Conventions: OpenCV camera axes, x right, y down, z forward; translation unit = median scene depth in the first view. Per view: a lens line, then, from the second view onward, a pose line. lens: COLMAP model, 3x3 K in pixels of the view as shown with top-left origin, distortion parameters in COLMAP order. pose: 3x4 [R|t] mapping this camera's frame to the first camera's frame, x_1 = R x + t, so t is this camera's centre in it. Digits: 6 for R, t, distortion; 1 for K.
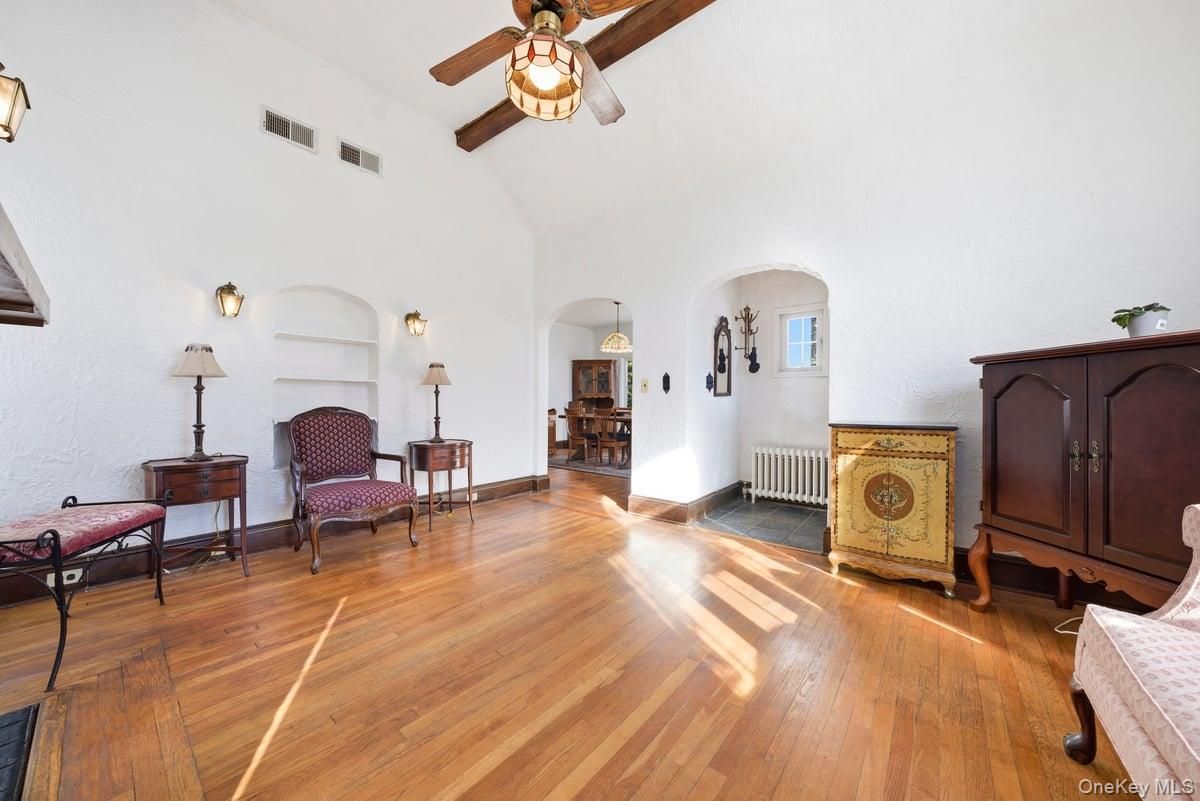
lens RADIAL K [[421.7, 0, 599.0], [0, 421.7, 404.7], [0, 0, 1]] dist [-0.026037, 0.003997]
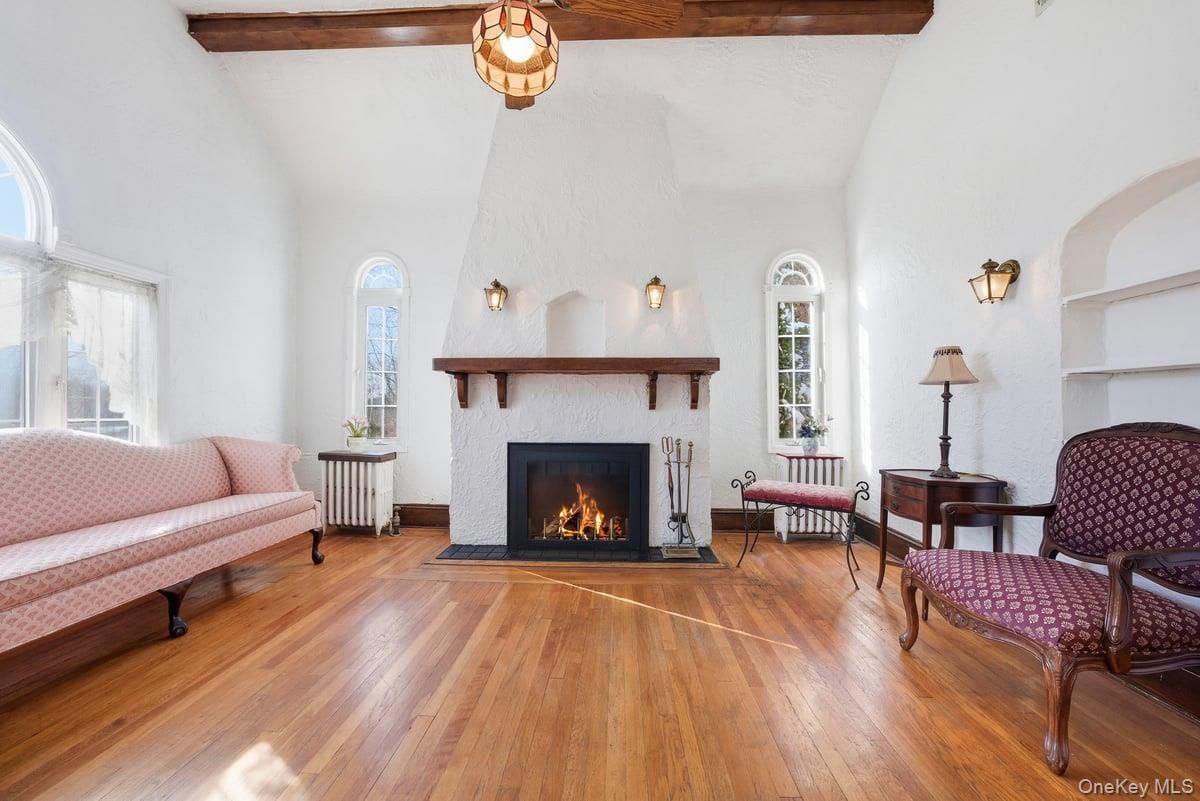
lens RADIAL K [[421.7, 0, 600.3], [0, 421.7, 403.9], [0, 0, 1]] dist [-0.026037, 0.003997]
pose [[-0.795146, -0.015813, -0.606212, 0.190501], [-0.009885, 0.999865, -0.013115, -0.004234], [0.606337, -0.004436, -0.795195, 1.307743]]
